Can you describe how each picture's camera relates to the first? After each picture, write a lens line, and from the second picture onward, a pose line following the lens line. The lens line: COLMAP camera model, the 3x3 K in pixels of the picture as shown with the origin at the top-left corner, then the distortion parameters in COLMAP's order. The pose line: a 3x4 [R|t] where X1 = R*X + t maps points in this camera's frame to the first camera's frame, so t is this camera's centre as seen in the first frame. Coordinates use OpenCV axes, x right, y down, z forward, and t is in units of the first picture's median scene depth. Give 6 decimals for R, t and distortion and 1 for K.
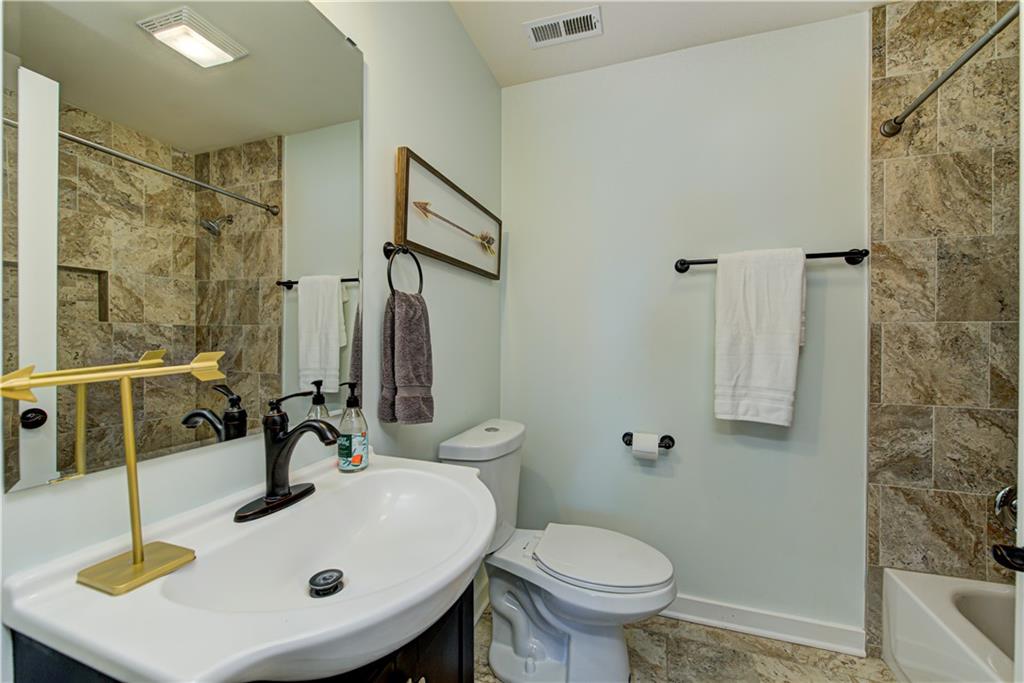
lens RADIAL K [[405.4, 0, 513.4], [0, 405.4, 339.7], [0, 0, 1]] dist [-0.006027, 0.000138]
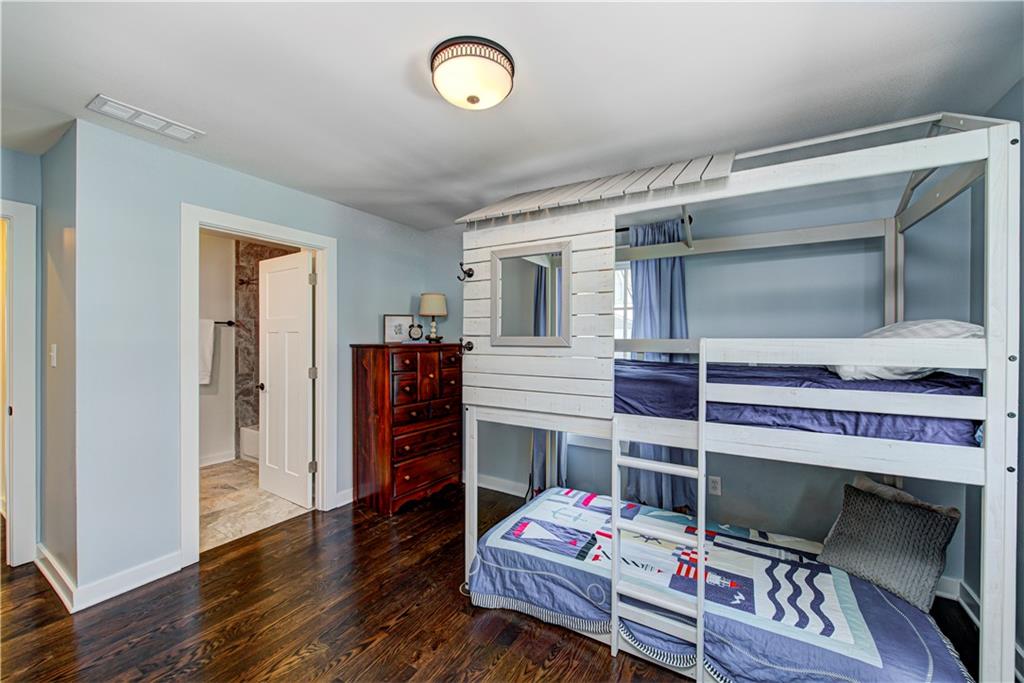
lens RADIAL K [[405.4, 0, 511.1], [0, 405.4, 339.3], [0, 0, 1]] dist [-0.006027, 0.000138]
pose [[0.225585, -0.007130, 0.974198, -1.562256], [0.003062, 0.999973, 0.006609, -0.107025], [-0.974219, 0.001492, 0.225600, -1.655321]]
